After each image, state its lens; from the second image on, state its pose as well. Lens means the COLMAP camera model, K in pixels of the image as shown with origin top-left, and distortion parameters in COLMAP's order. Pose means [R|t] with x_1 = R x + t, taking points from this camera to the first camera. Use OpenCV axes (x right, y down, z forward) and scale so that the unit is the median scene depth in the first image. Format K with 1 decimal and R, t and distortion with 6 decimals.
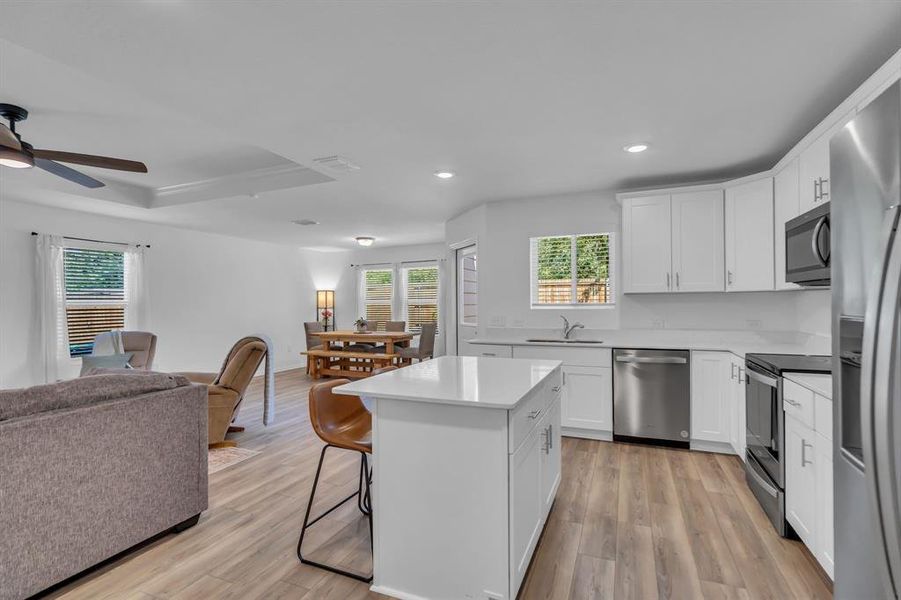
lens RADIAL K [[416.7, 0, 451.6], [0, 416.7, 301.7], [0, 0, 1]] dist [-0.000583, 0.002798]
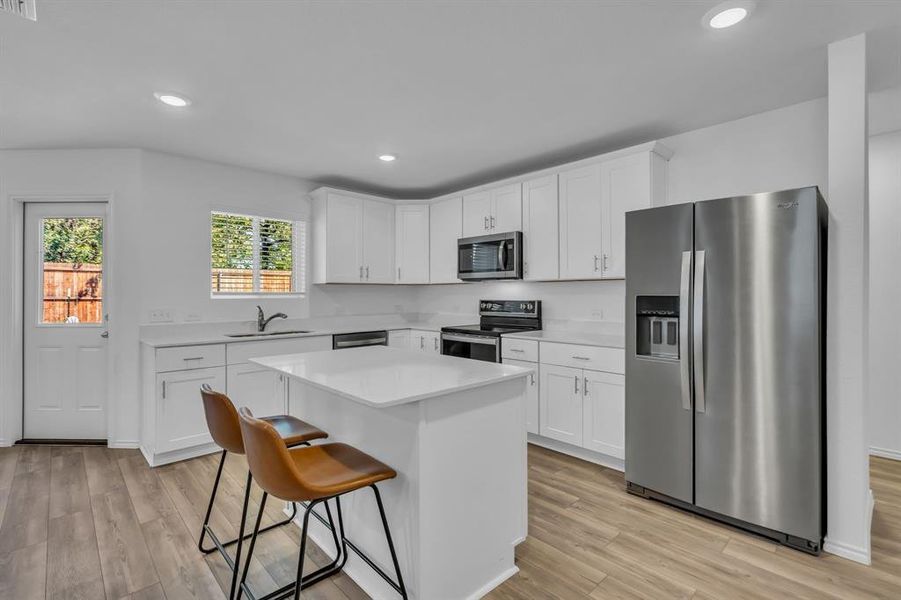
lens RADIAL K [[416.7, 0, 452.0], [0, 416.7, 293.0], [0, 0, 1]] dist [-0.000583, 0.002798]
pose [[0.397920, 0.010436, 0.917361, -0.385435], [-0.003503, 0.999945, -0.009856, 0.013512], [-0.917413, 0.000709, 0.397935, 0.268698]]
